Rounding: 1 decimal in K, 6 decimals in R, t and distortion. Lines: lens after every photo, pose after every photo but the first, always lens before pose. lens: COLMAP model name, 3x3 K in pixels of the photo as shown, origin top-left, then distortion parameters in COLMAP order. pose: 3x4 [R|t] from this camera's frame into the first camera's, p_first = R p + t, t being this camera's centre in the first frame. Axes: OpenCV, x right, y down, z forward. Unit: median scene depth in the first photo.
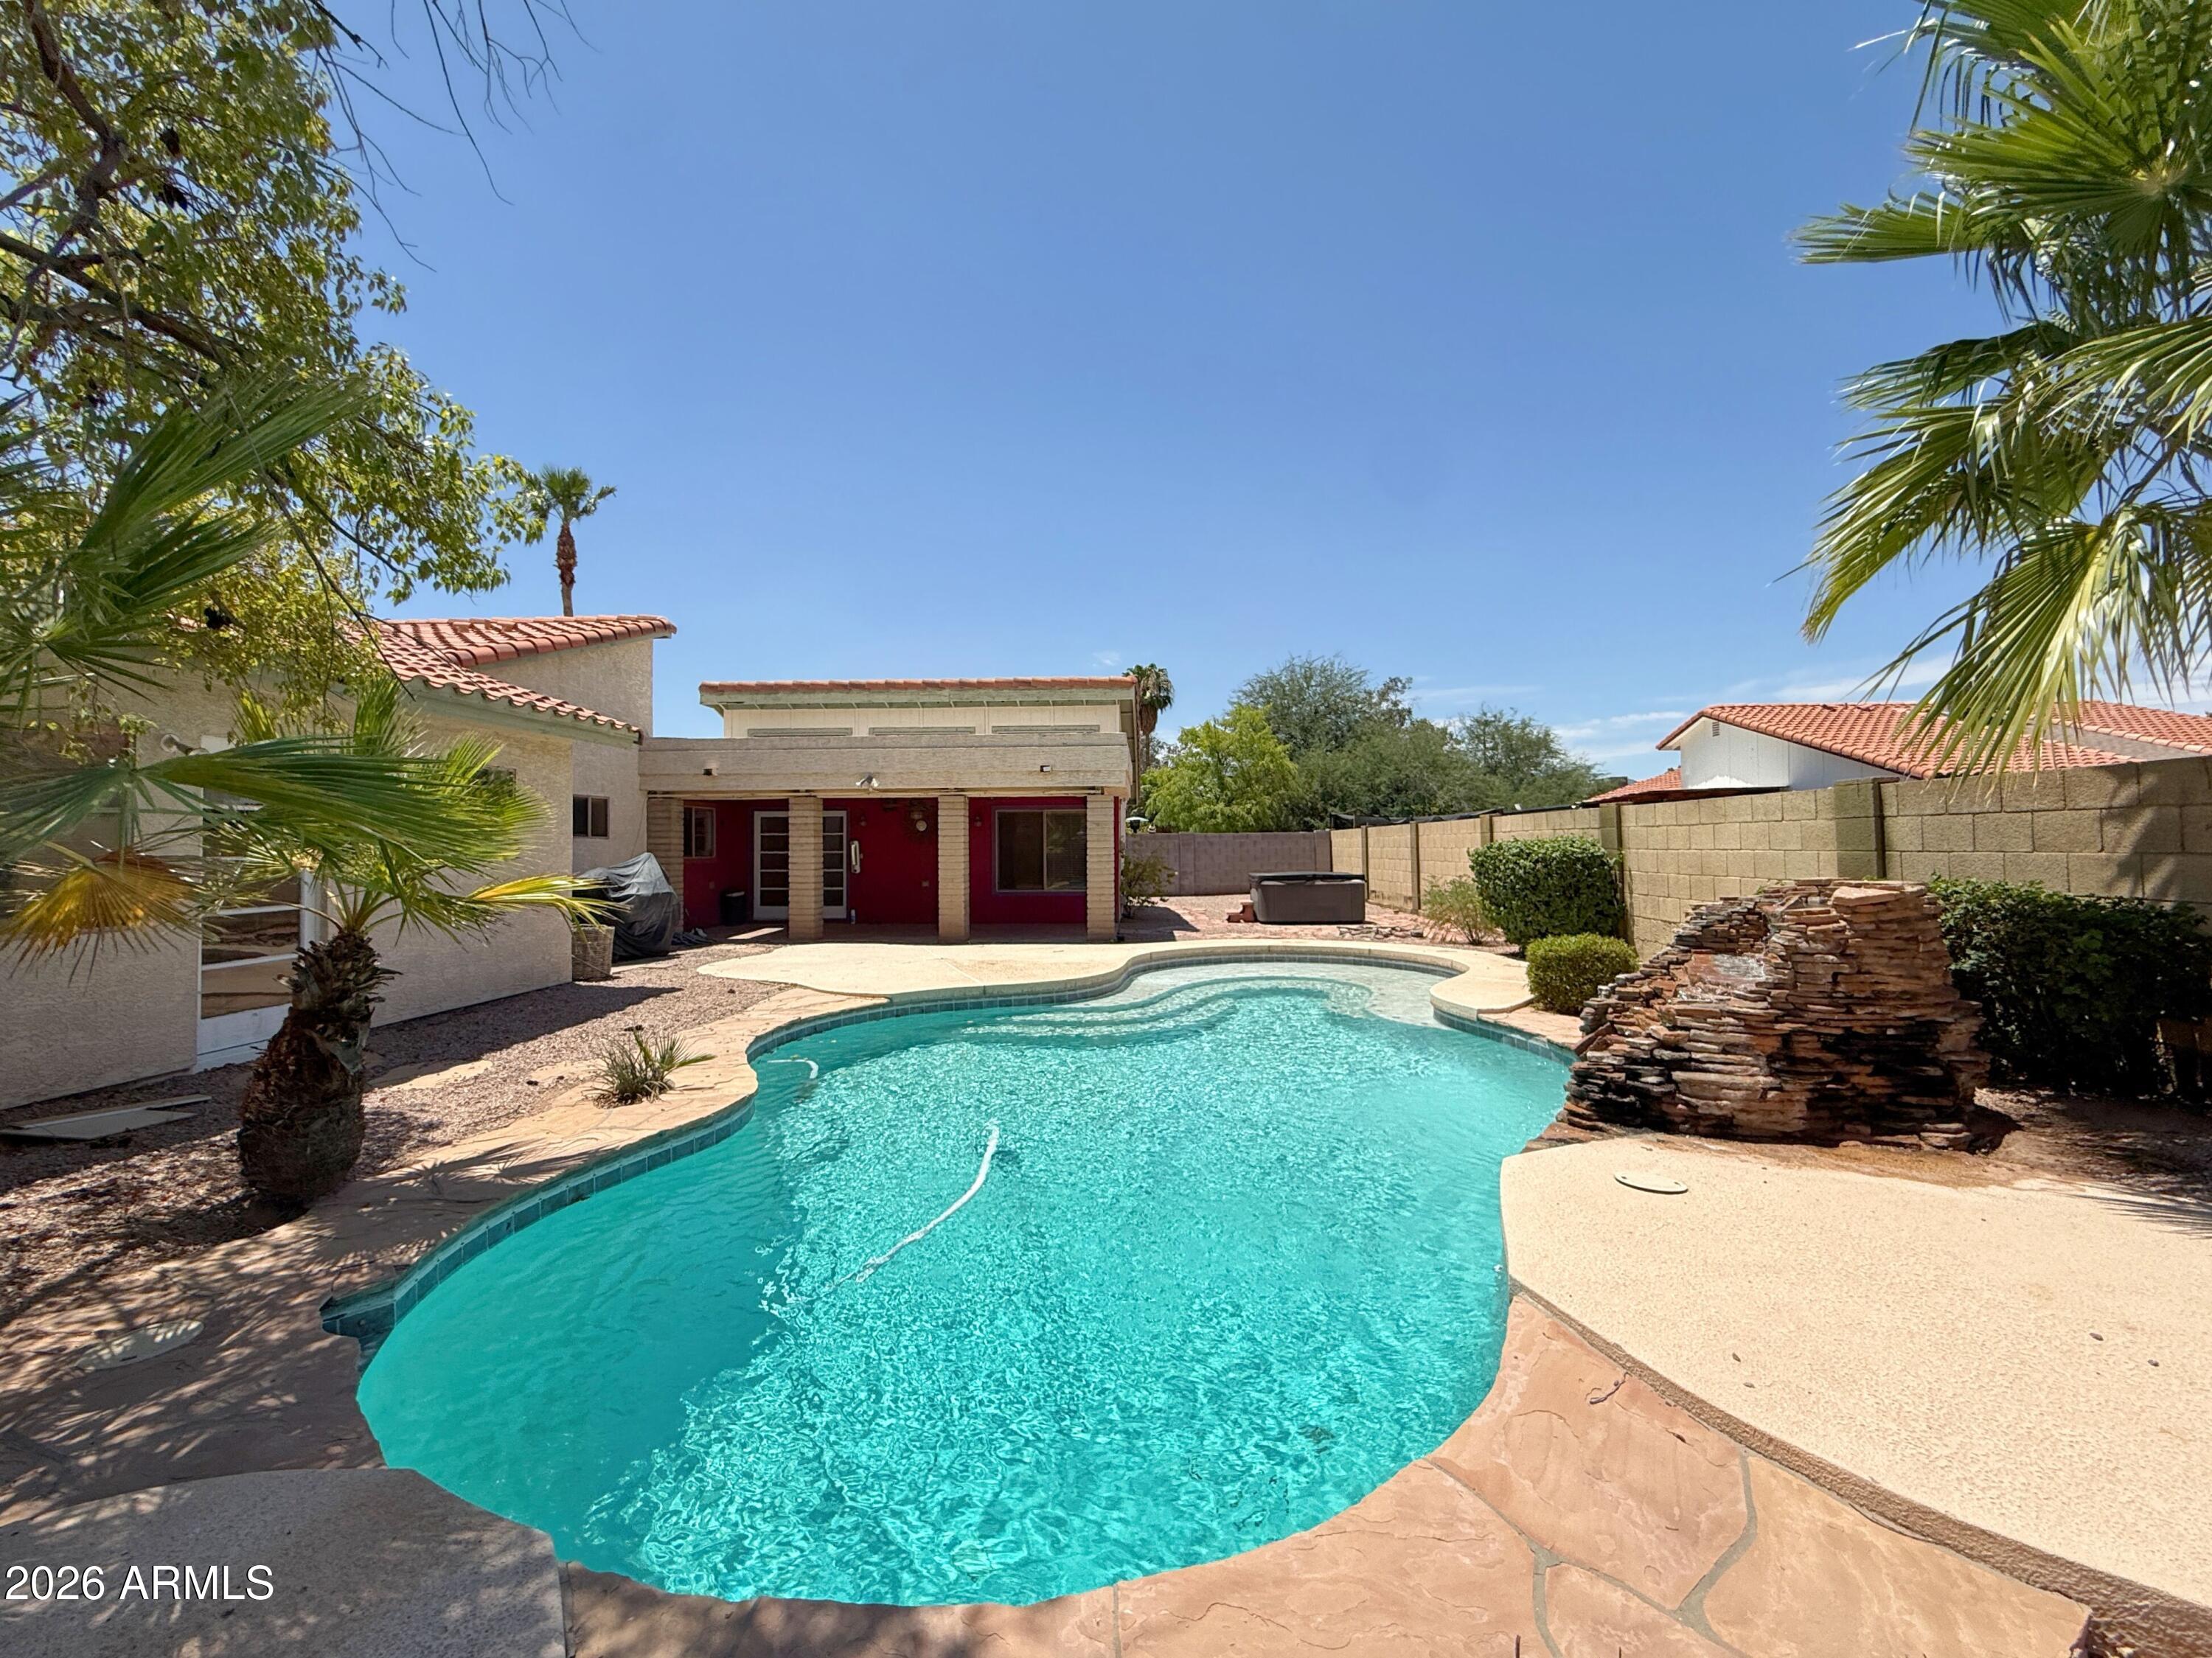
lens RADIAL K [[912.7, 0, 1106.2], [0, 912.7, 838.7], [0, 0, 1]] dist [-0.006494, 0.003193]
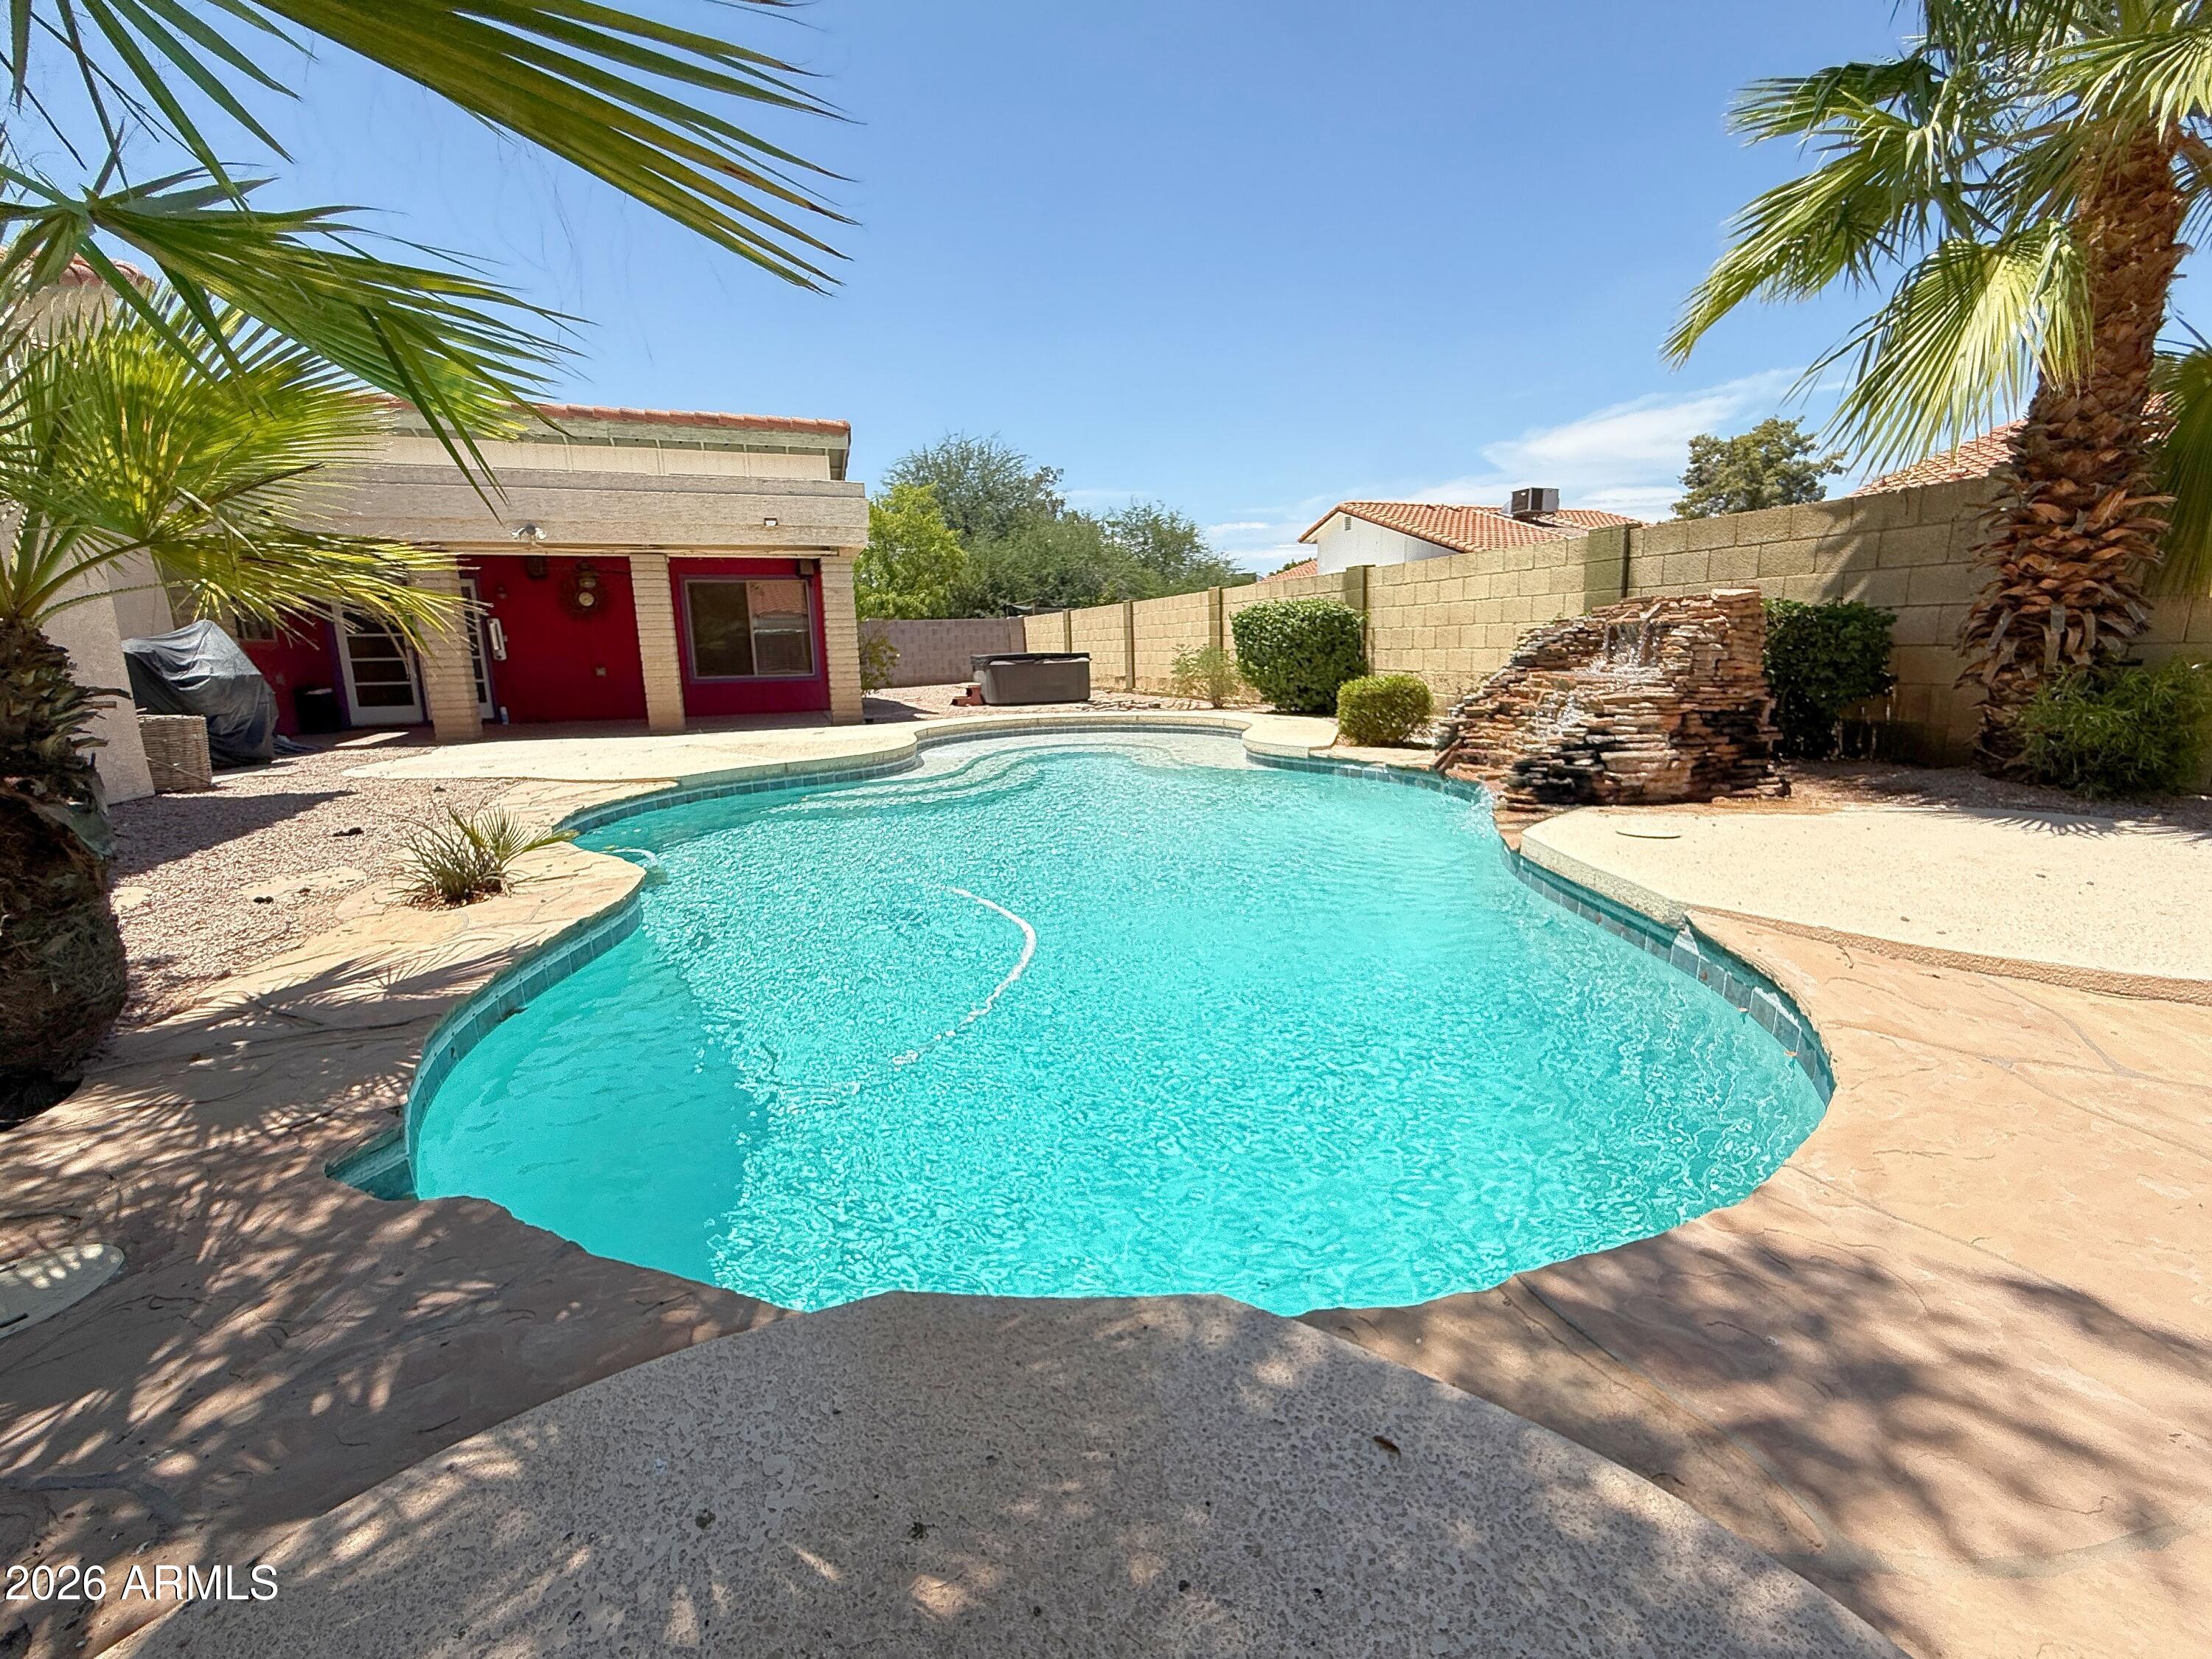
lens RADIAL K [[912.8, 0, 1106.2], [0, 912.8, 839.2], [0, 0, 1]] dist [-0.006494, 0.003193]
pose [[0.923424, -0.093490, 0.372219, -0.244245], [0.013403, 0.977139, 0.212177, 0.071686], [-0.383546, -0.190940, 0.903567, 0.122847]]
